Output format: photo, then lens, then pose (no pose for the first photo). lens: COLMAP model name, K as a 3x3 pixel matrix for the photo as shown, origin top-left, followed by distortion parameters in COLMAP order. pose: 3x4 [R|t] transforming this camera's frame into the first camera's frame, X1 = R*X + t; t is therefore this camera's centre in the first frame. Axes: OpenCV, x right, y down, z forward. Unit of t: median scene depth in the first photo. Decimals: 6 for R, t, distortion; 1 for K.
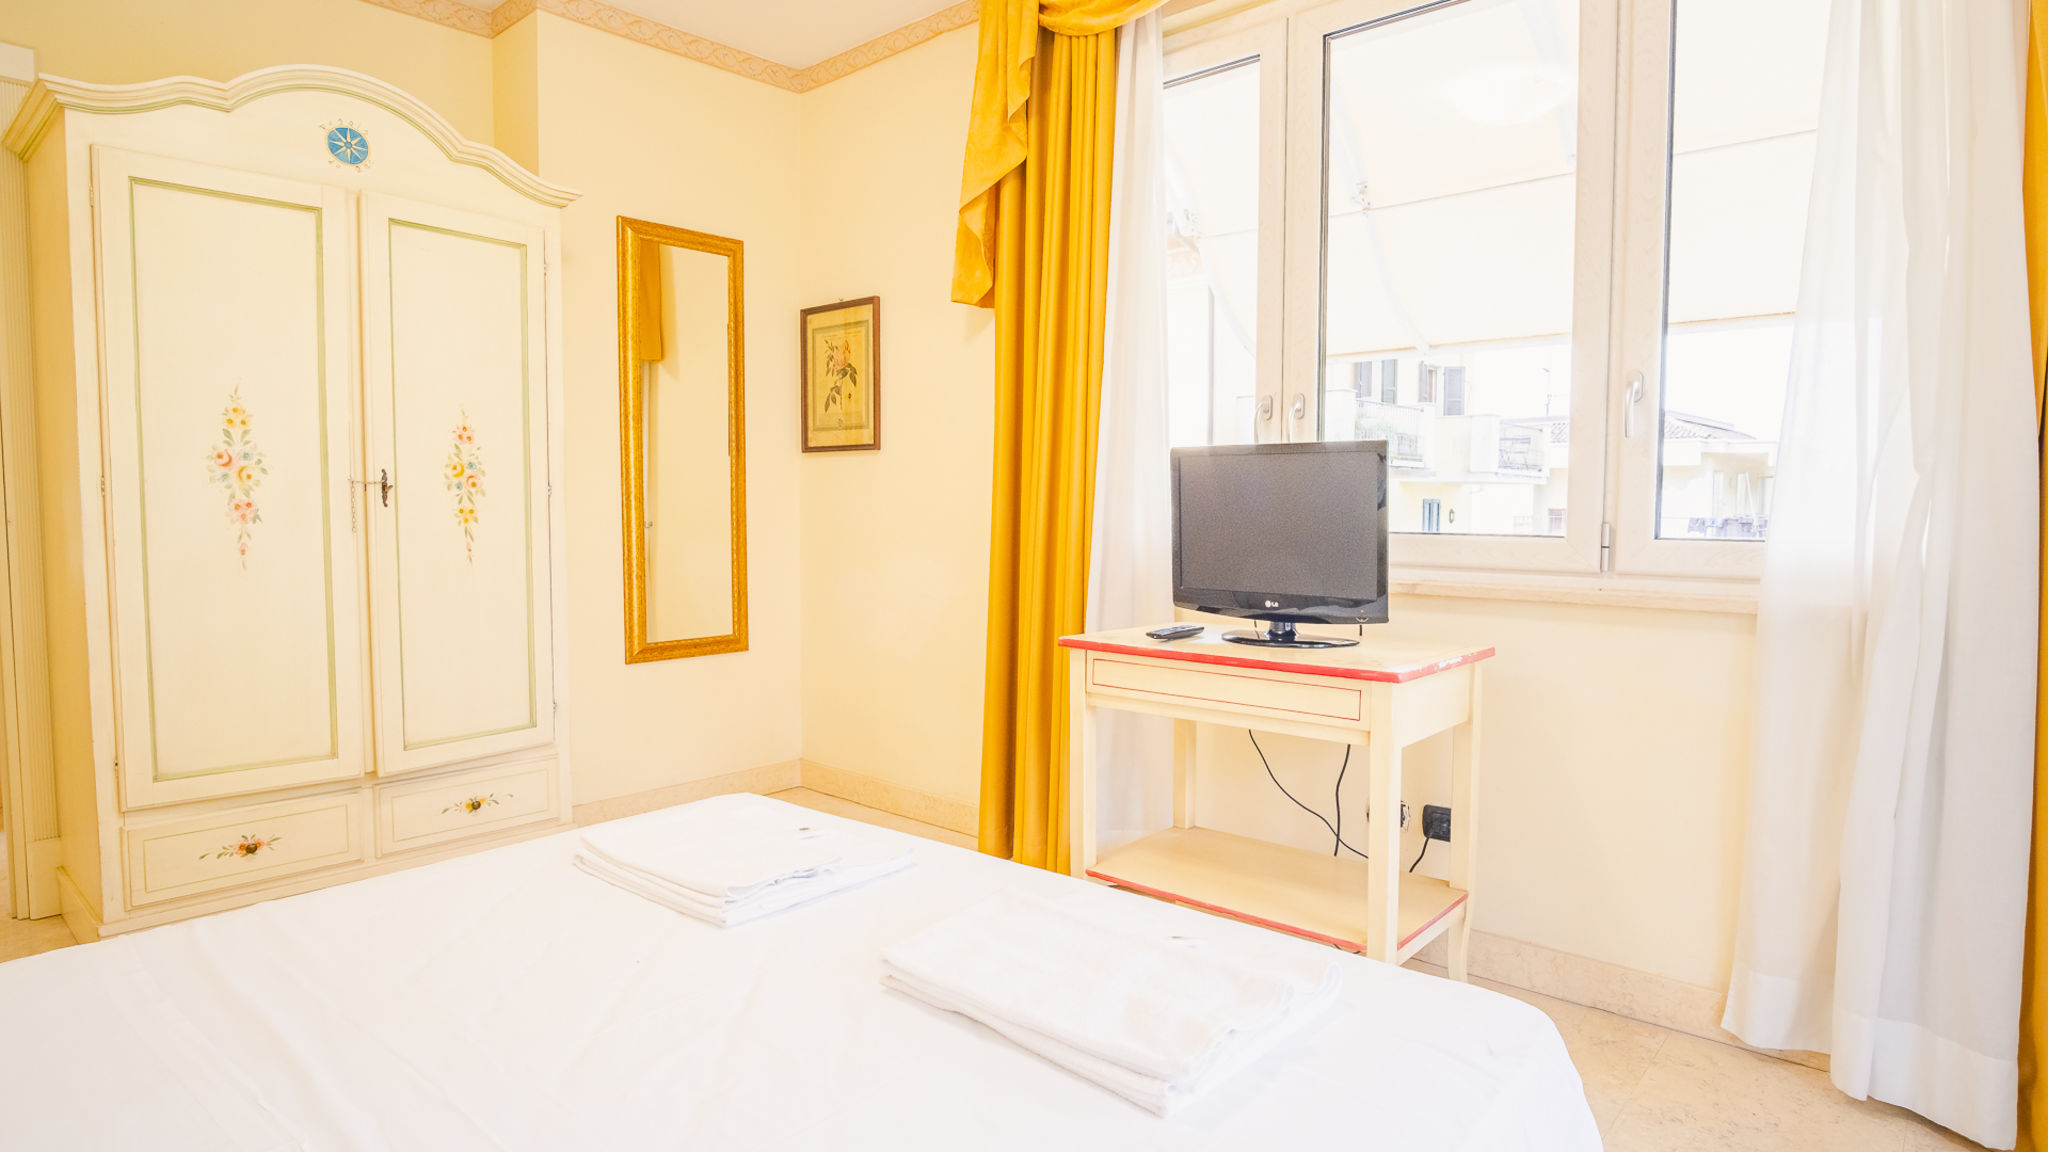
lens RADIAL K [[1128.7, 0, 1046.5], [0, 1128.7, 573.1], [0, 0, 1]] dist [-0.005603, -0.000992]
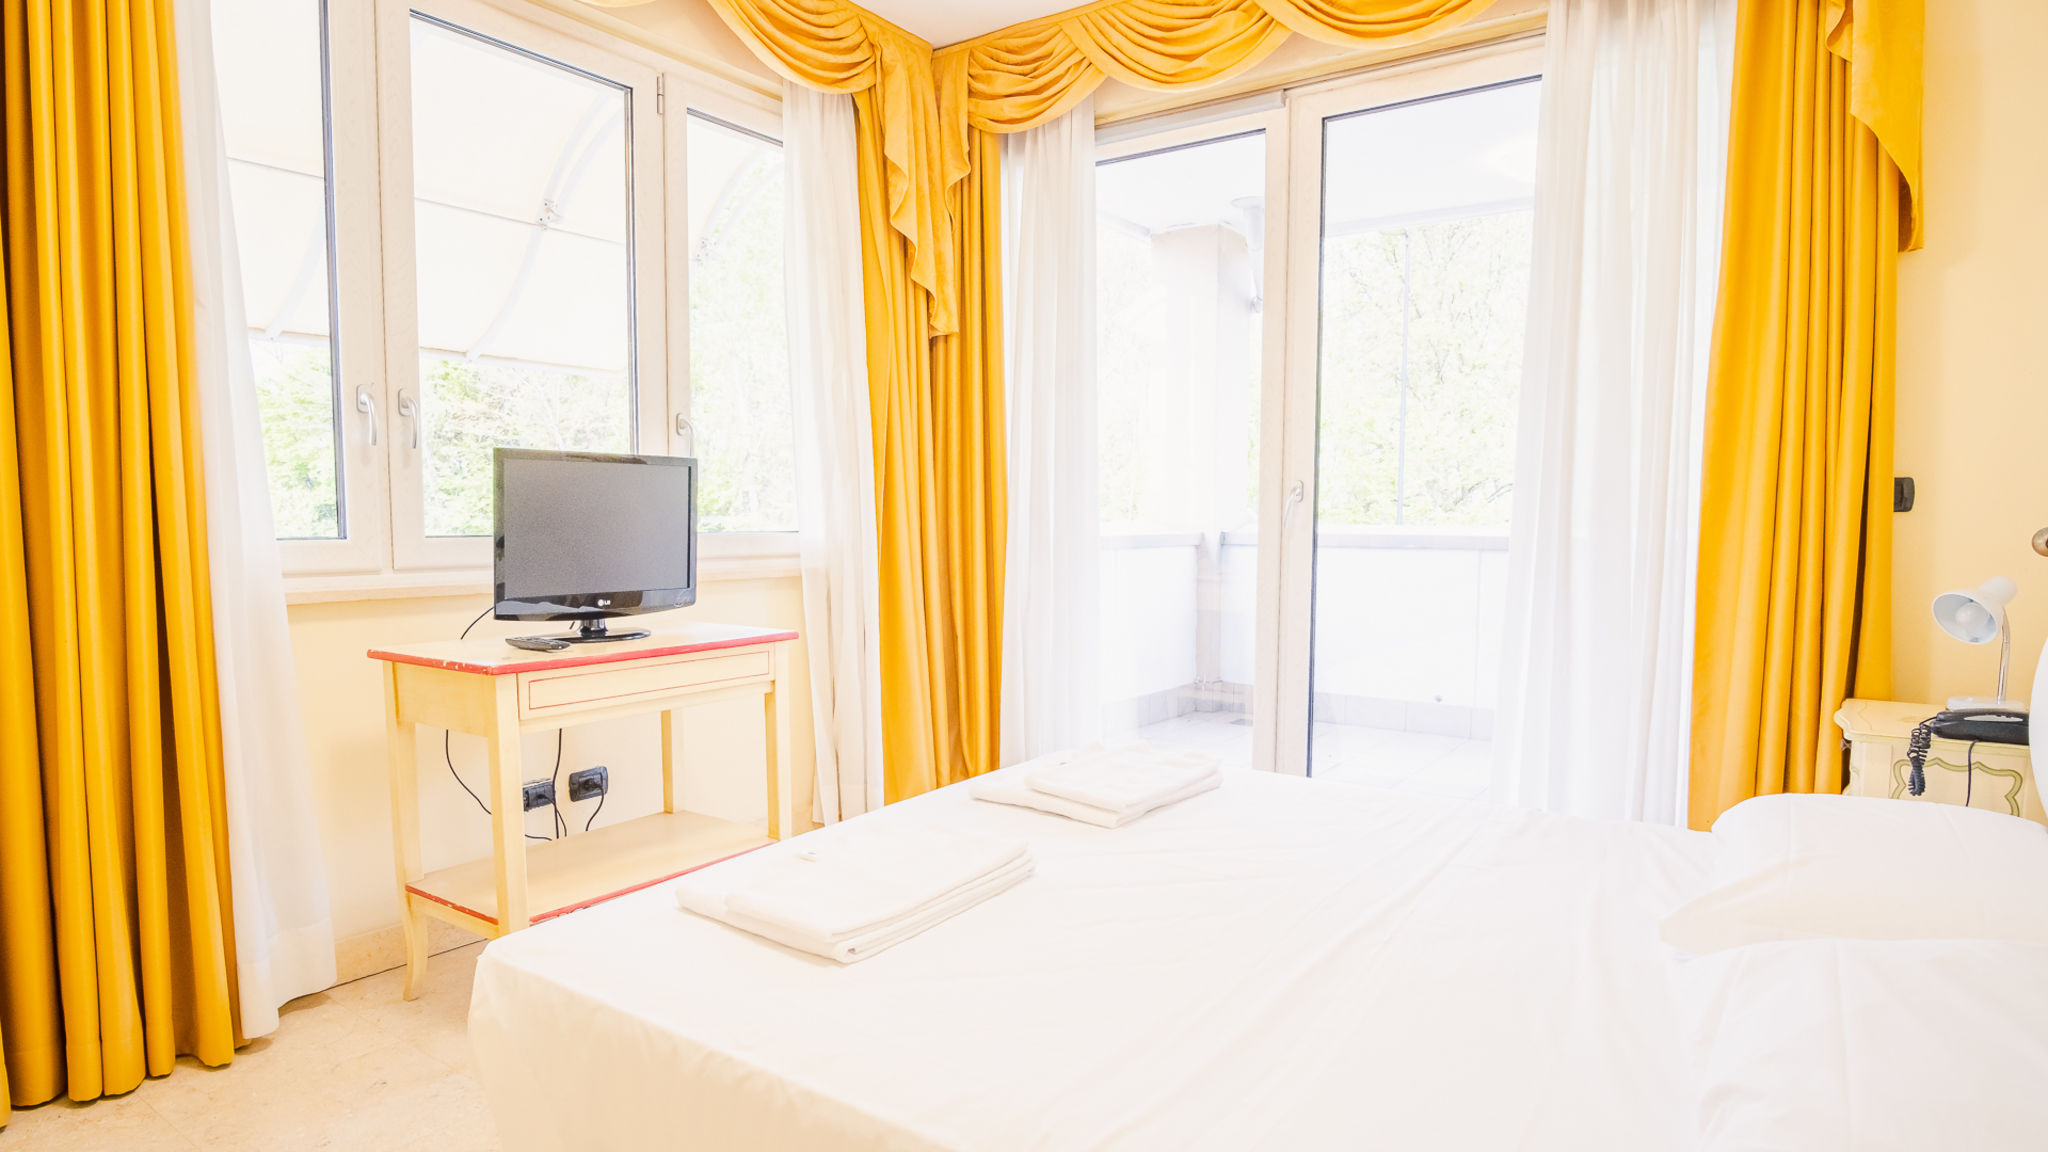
lens RADIAL K [[1128.7, 0, 1046.5], [0, 1128.7, 573.1], [0, 0, 1]] dist [-0.005603, -0.000992]
pose [[-0.130241, -0.055151, 0.989947, -0.915614], [0.059403, 0.996224, 0.063316, -0.043594], [-0.989701, 0.067052, -0.126473, 0.716500]]
